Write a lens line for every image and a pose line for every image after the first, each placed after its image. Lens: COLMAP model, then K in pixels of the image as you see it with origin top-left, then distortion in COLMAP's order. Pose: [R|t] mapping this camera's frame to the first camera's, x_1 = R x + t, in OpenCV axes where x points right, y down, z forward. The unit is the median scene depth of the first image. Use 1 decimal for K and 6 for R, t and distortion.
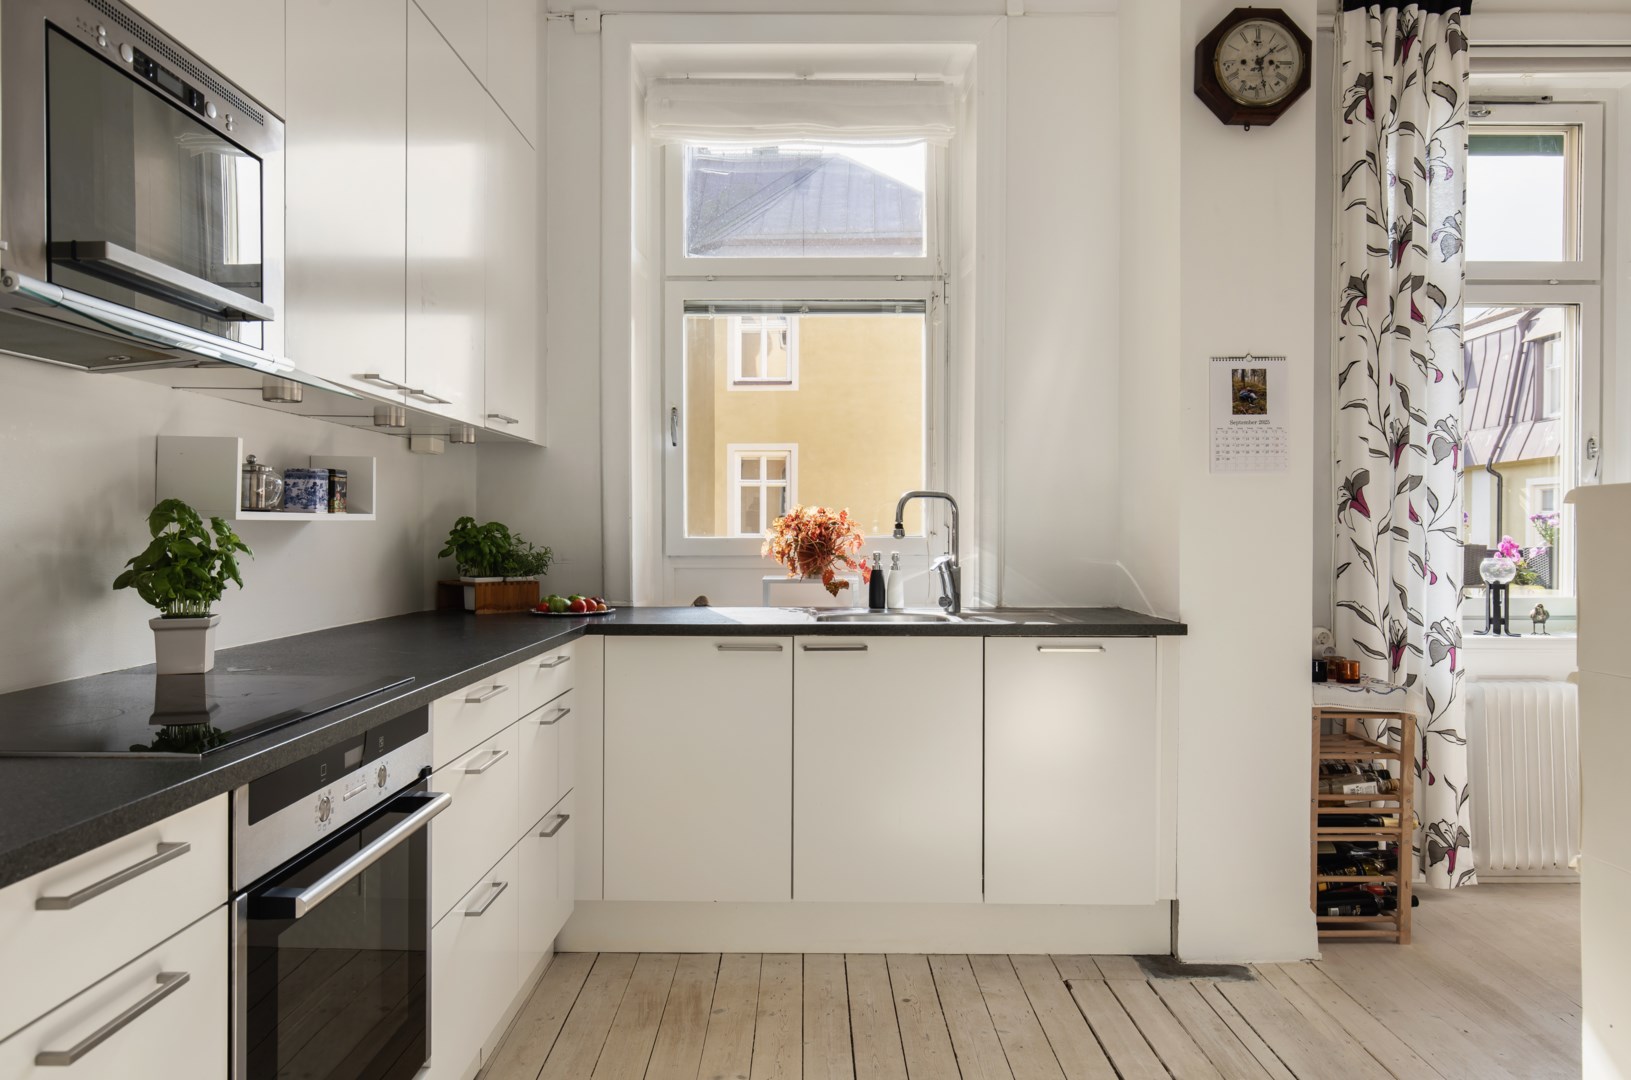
lens RADIAL K [[1071.8, 0, 815.5], [0, 1071.8, 540.0], [0, 0, 1]] dist [0.003121, -0.000895]
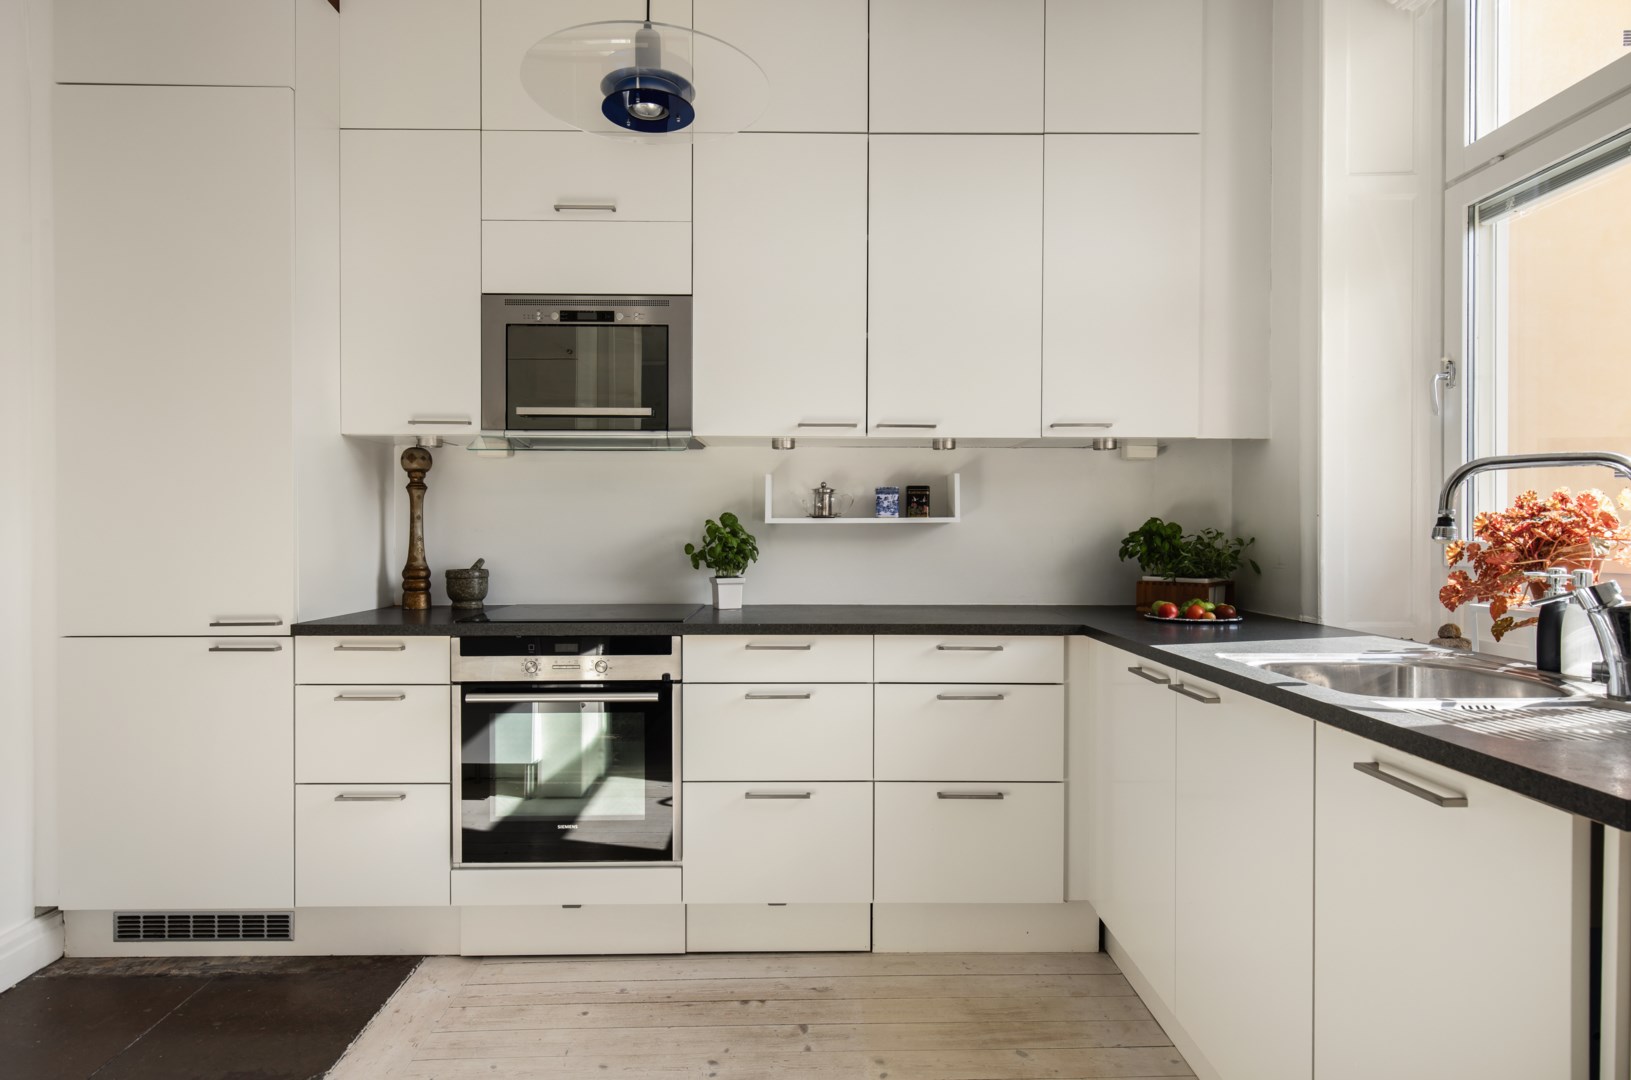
lens RADIAL K [[930.1, 0, 815.5], [0, 930.1, 540.0], [0, 0, 1]] dist [0.003287, 0.000603]
pose [[0.019427, 0.009427, -0.999767, 0.738778], [-0.011735, 0.999889, 0.009200, -0.005734], [0.999742, 0.011553, 0.019535, 0.848788]]
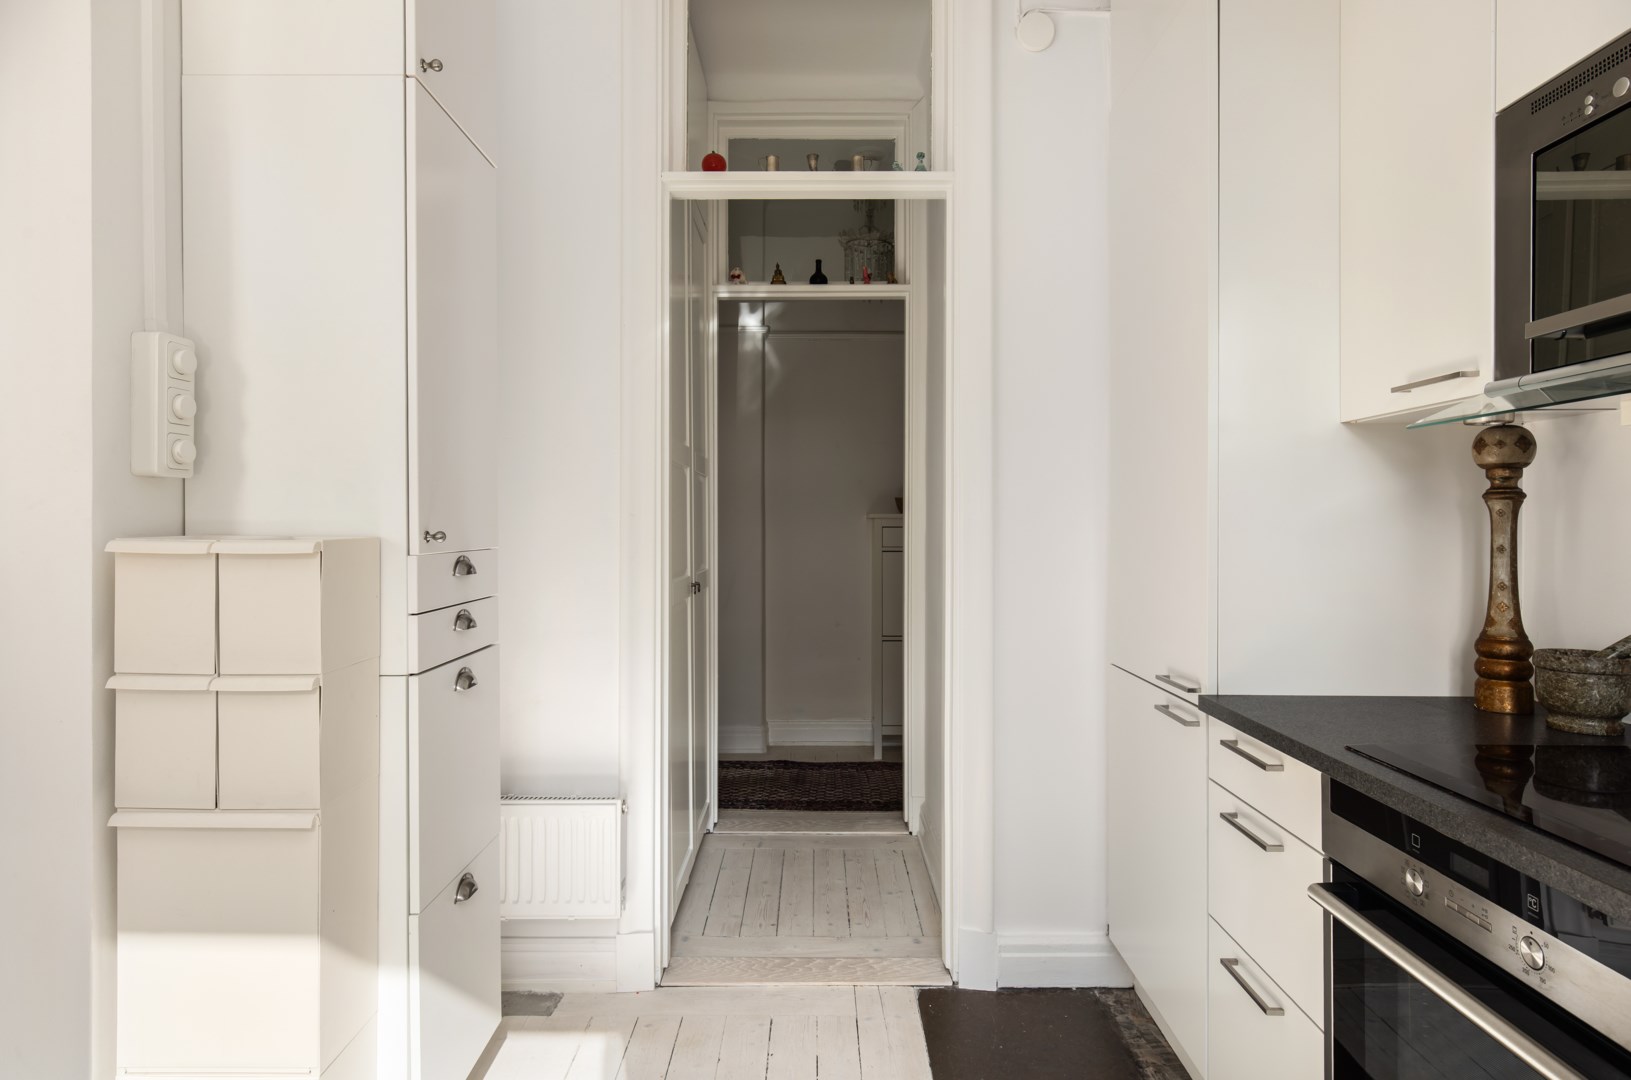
lens RADIAL K [[896.5, 0, 812.0], [0, 896.5, 530.9], [0, 0, 1]] dist [0.001049, 0.000077]
pose [[-0.999984, -0.002837, 0.004826, 0.040413], [-0.002755, 0.999851, 0.017062, -0.040263], [-0.004874, 0.017048, -0.999843, 1.013993]]
